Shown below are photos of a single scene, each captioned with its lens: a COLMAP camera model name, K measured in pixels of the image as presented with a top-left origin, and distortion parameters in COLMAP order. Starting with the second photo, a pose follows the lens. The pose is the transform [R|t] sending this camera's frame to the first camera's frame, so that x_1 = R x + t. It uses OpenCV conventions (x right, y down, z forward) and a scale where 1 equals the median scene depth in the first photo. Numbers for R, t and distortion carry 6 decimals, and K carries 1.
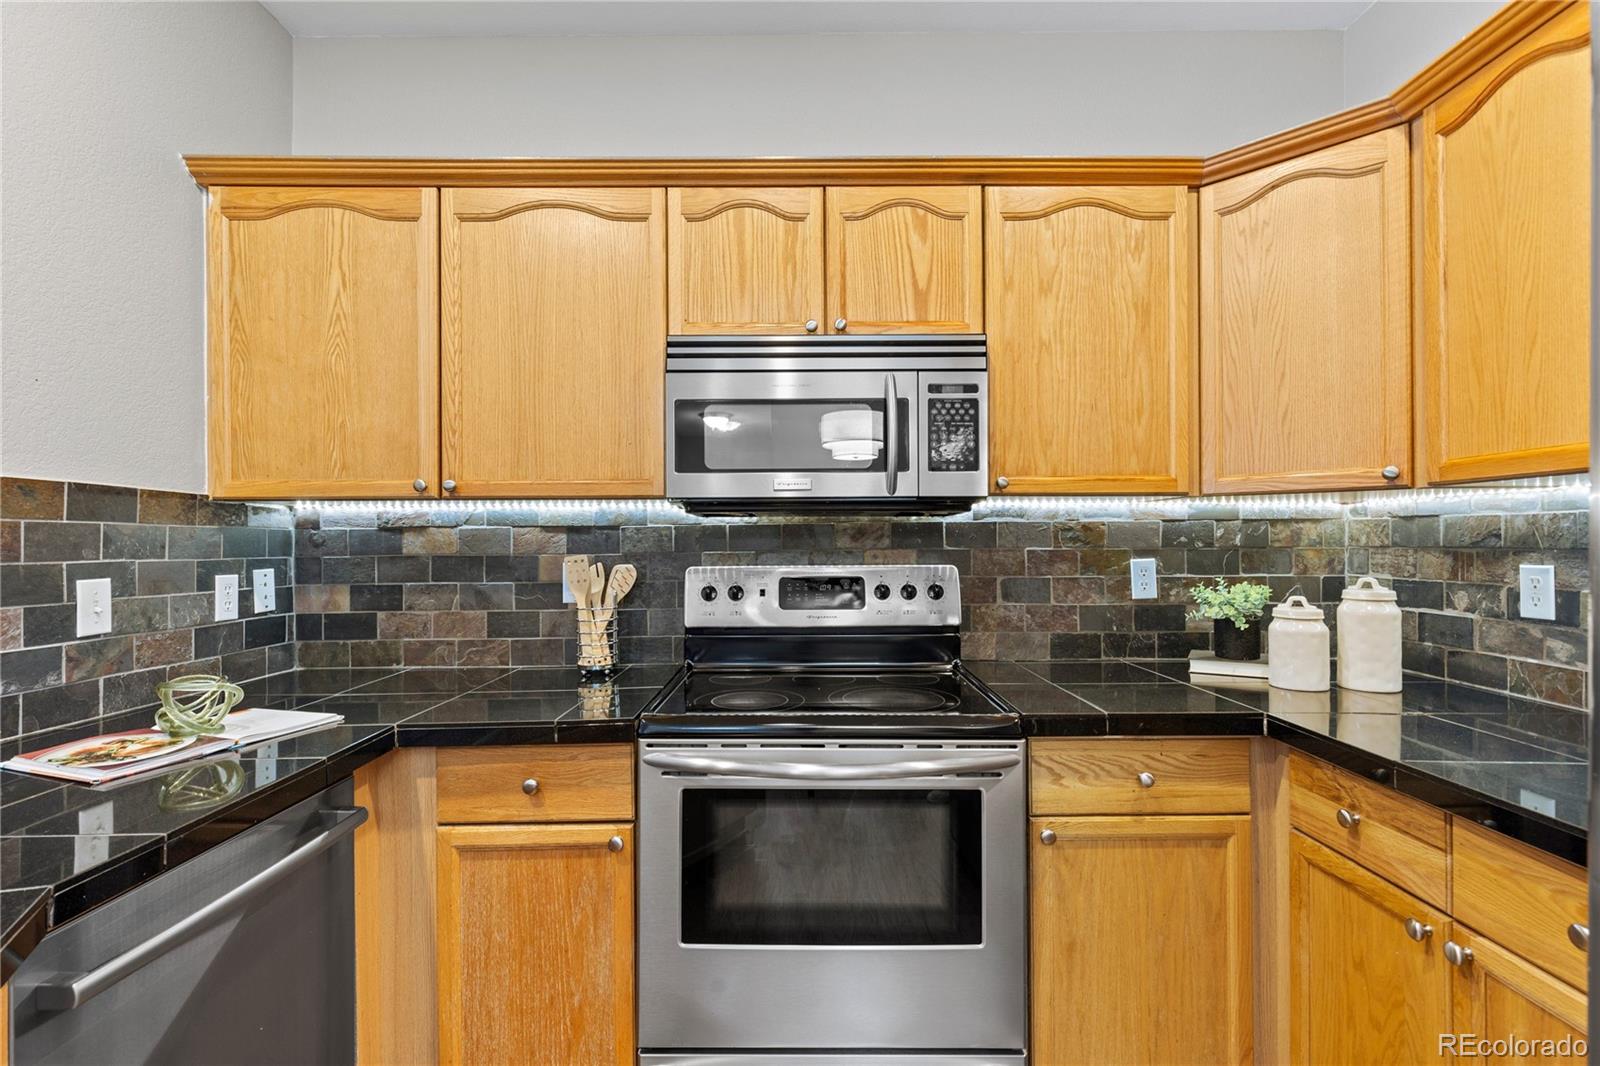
lens RADIAL K [[725.7, 0, 800.8], [0, 725.7, 536.7], [0, 0, 1]] dist [0.003751, -0.001153]
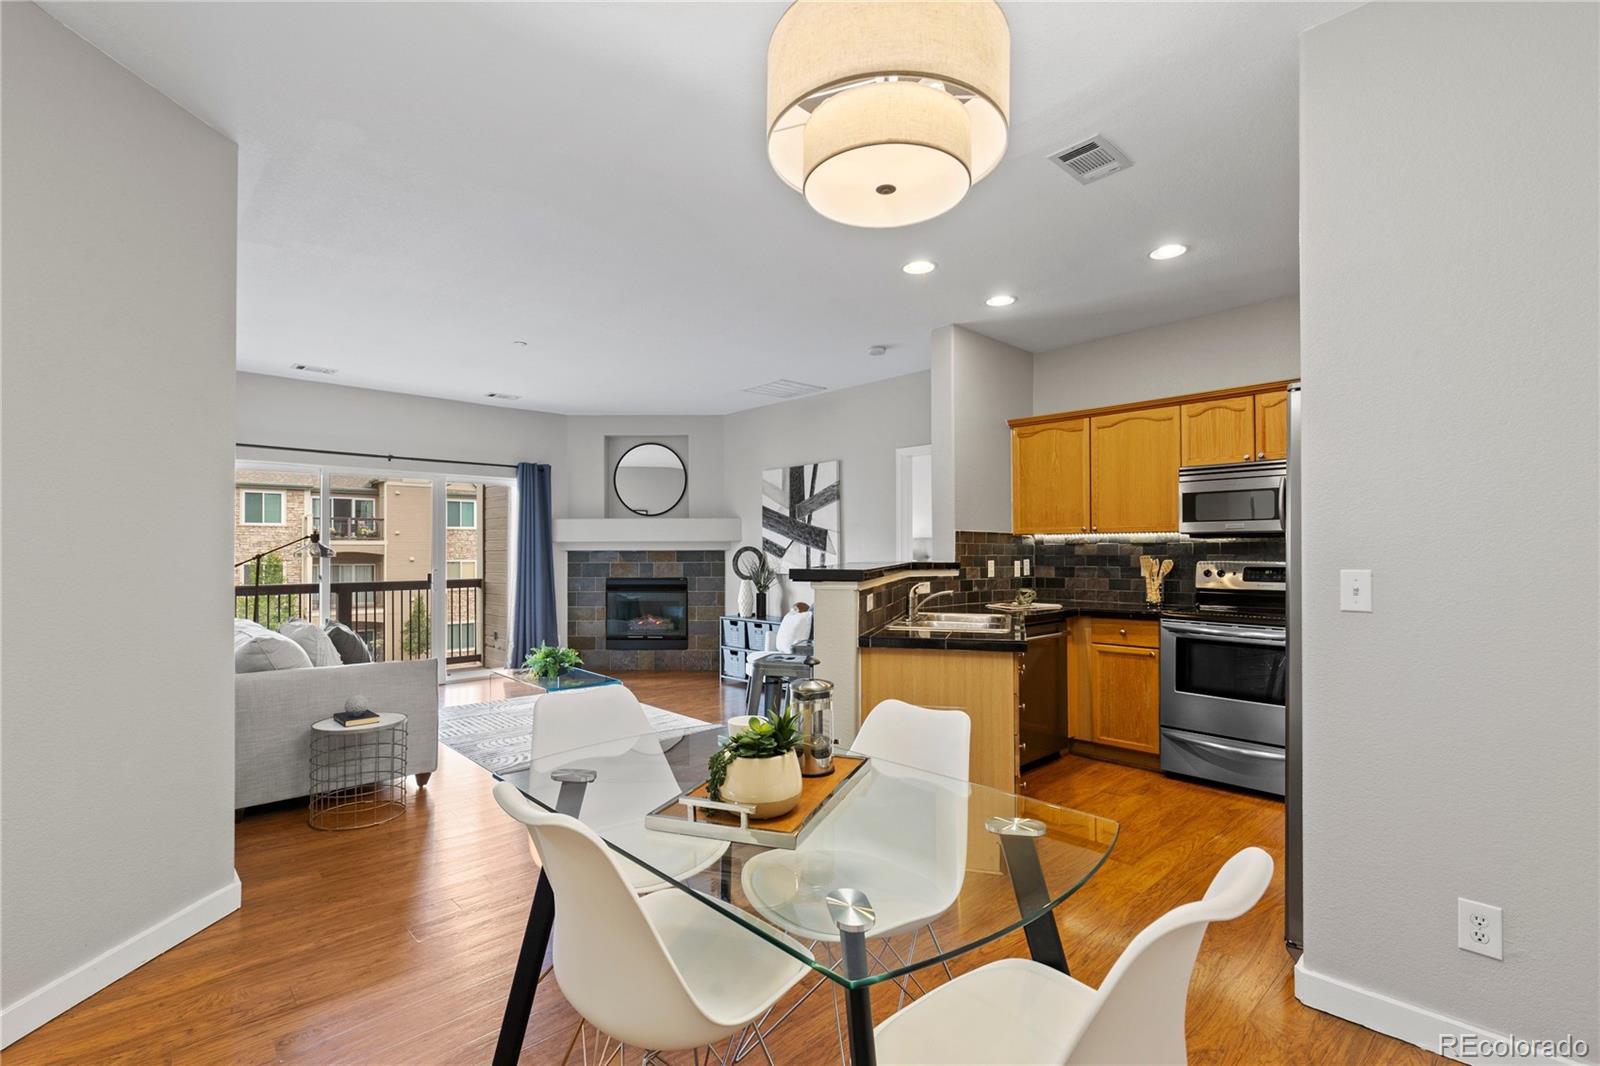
lens RADIAL K [[725.7, 0, 801.9], [0, 725.7, 543.9], [0, 0, 1]] dist [0.003751, -0.001153]
pose [[0.686956, -0.002294, -0.726695, 0.712877], [0.002047, 0.999997, -0.001221, -0.012692], [0.726696, -0.000649, 0.686959, -1.602614]]
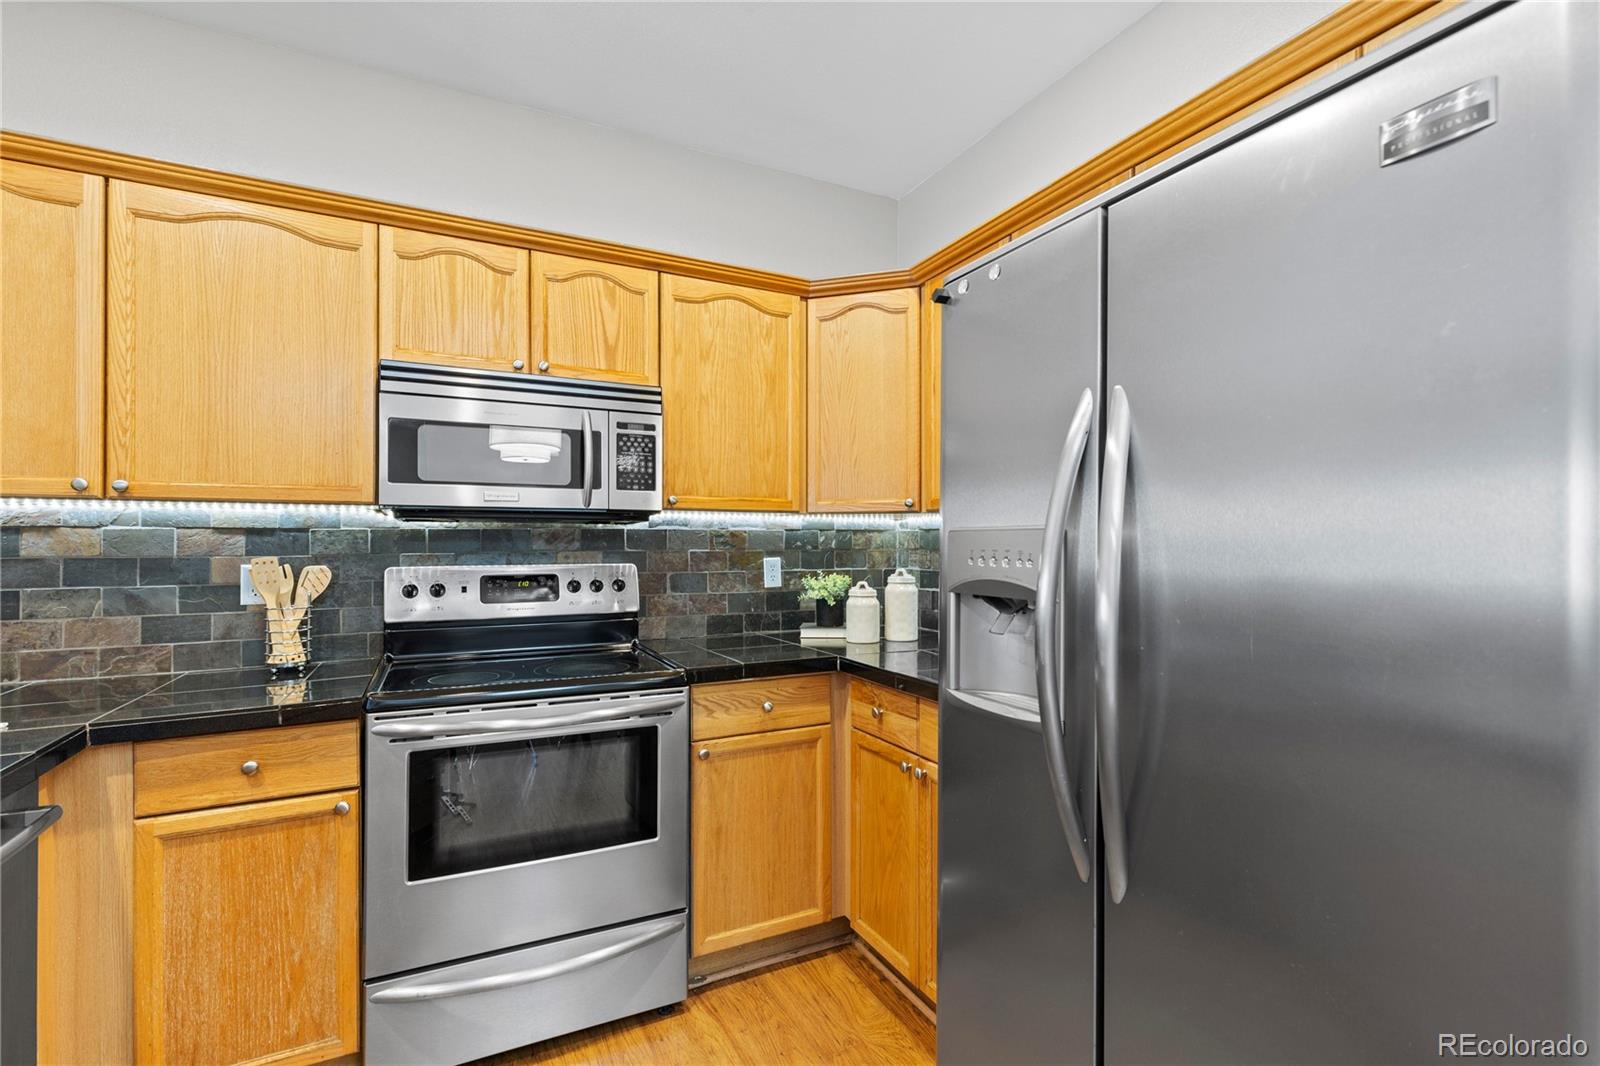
lens RADIAL K [[725.7, 0, 804.6], [0, 725.7, 537.4], [0, 0, 1]] dist [0.003751, -0.001153]
pose [[0.894434, 0.007780, 0.447133, -0.095141], [-0.005890, 0.999967, -0.005617, -0.000715], [-0.447162, 0.002390, 0.894450, -0.281346]]
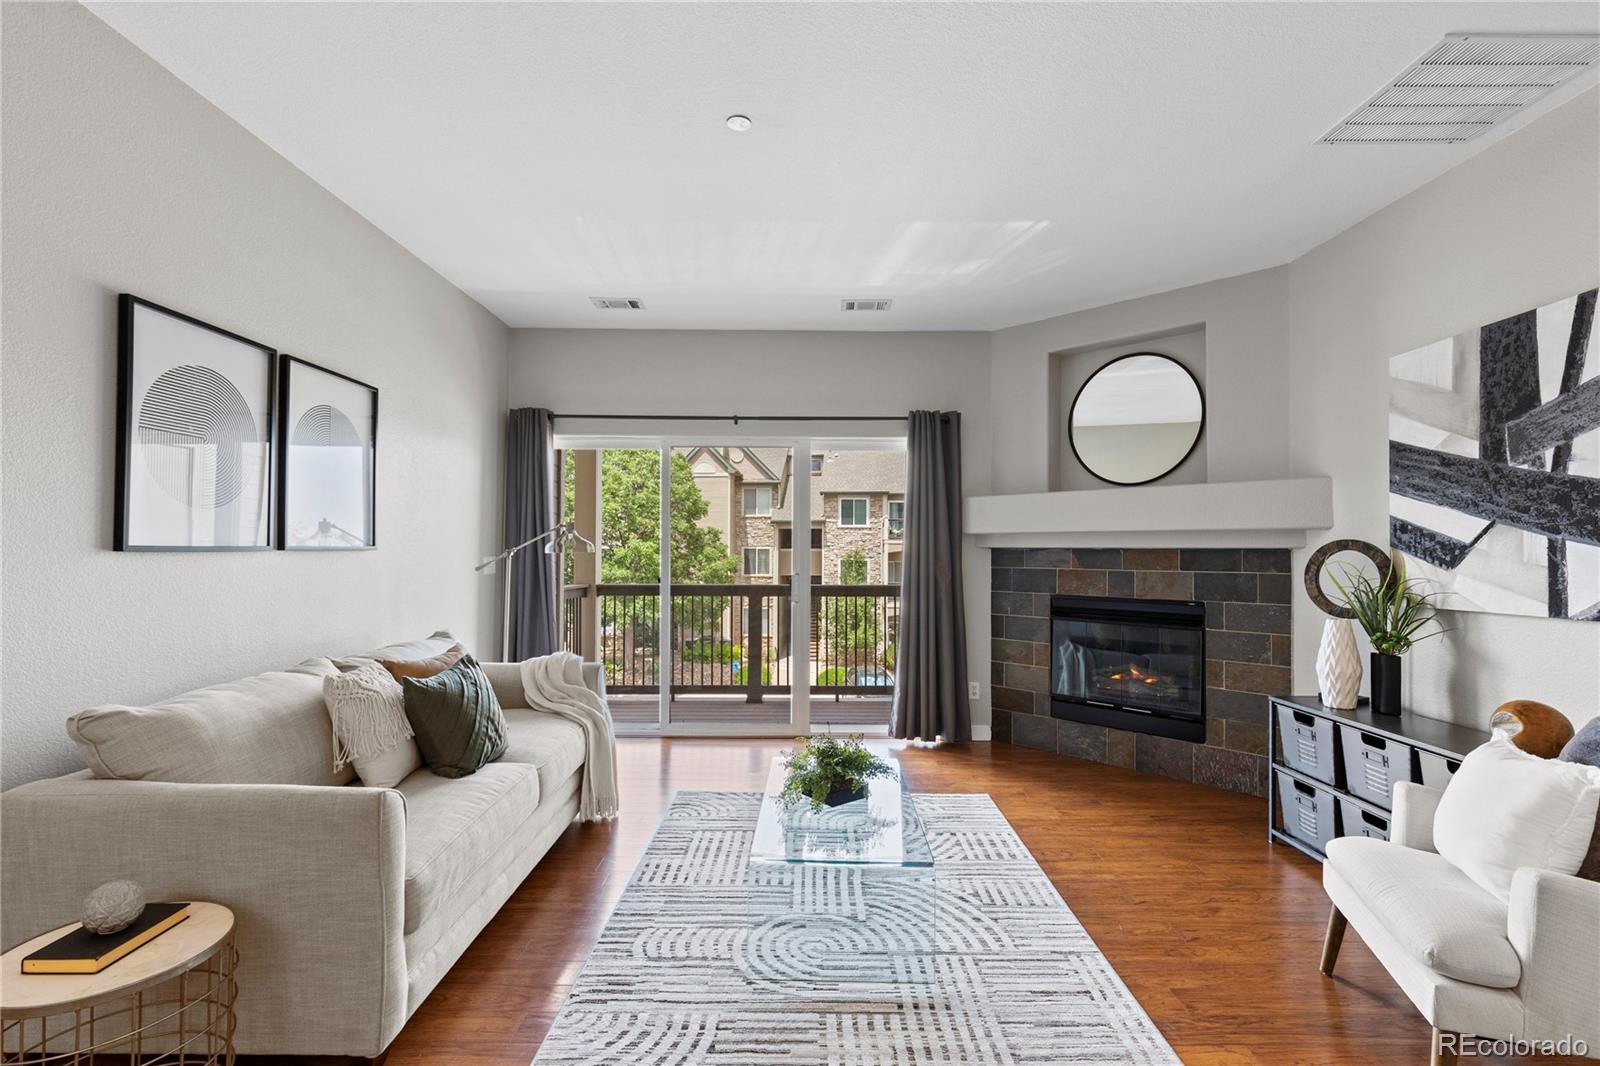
lens RADIAL K [[725.7, 0, 807.0], [0, 725.7, 539.7], [0, 0, 1]] dist [0.003751, -0.001153]
pose [[0.007340, -0.007032, -0.999948, -0.719998], [0.001207, 0.999975, -0.007023, 0.007033], [0.999972, -0.001155, 0.007348, -0.332781]]
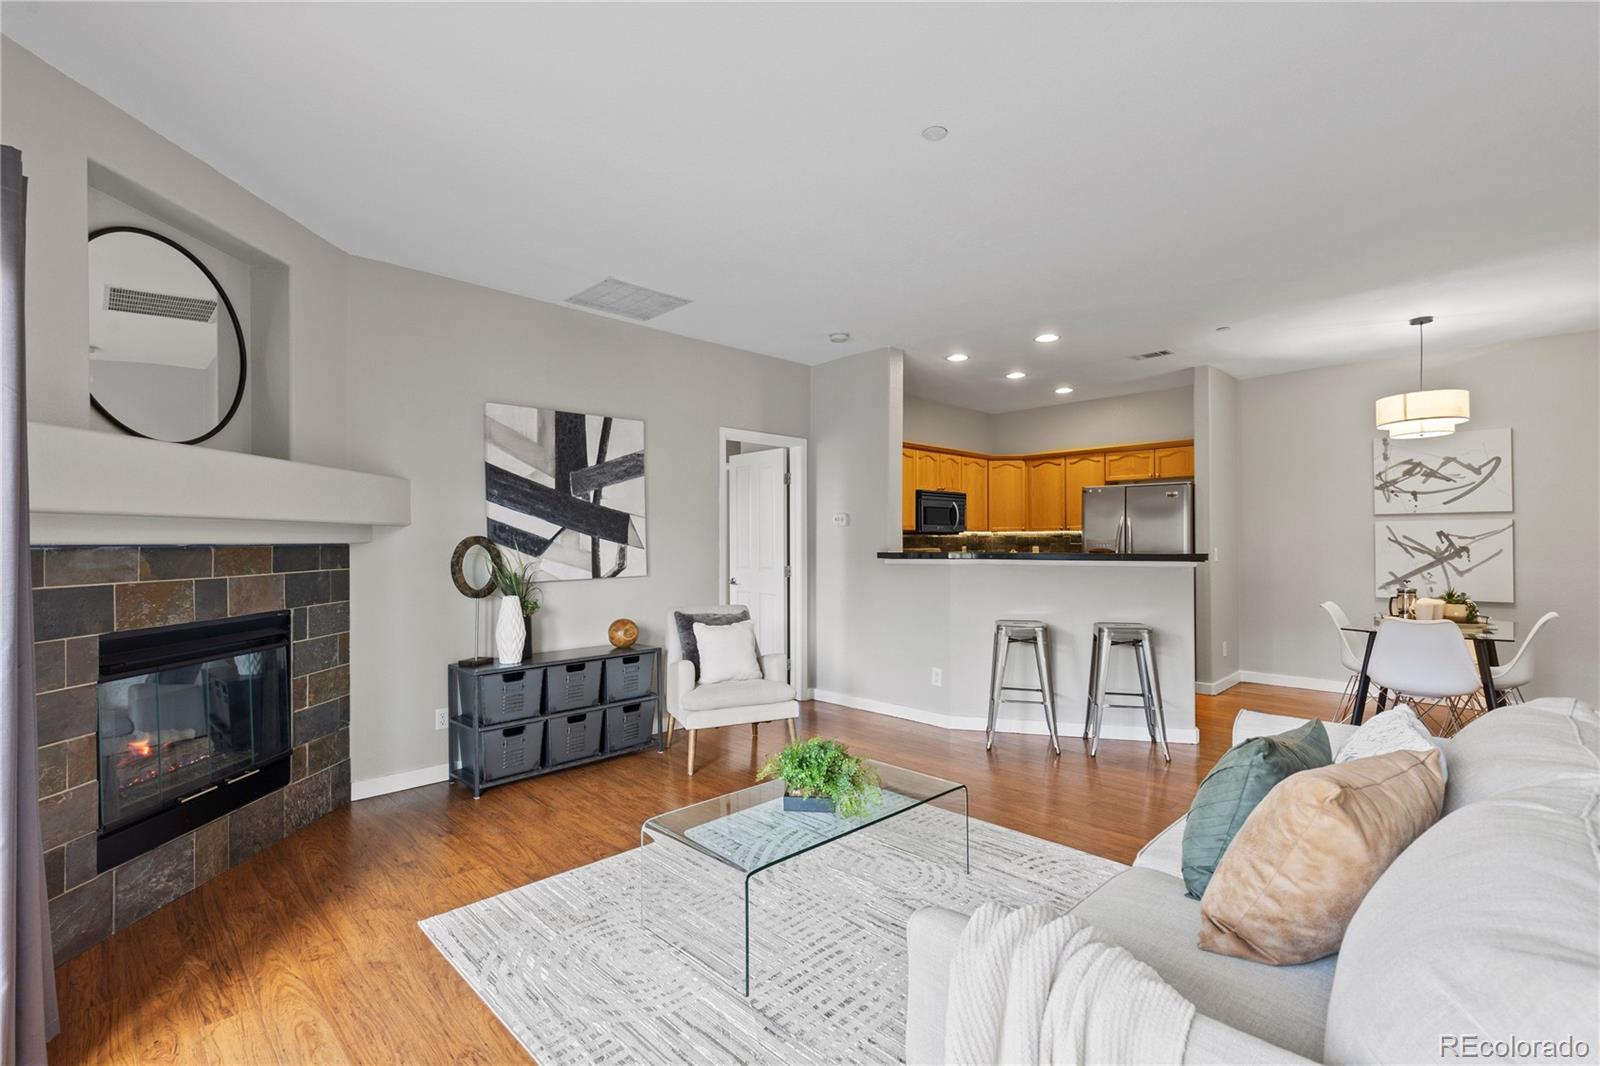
lens RADIAL K [[725.7, 0, 804.5], [0, 725.7, 540.5], [0, 0, 1]] dist [0.003751, -0.001153]
pose [[0.705042, 0.003870, 0.709155, -3.314881], [-0.003732, 0.999992, -0.001746, 0.009438], [-0.709156, -0.001415, 0.705050, -1.287302]]
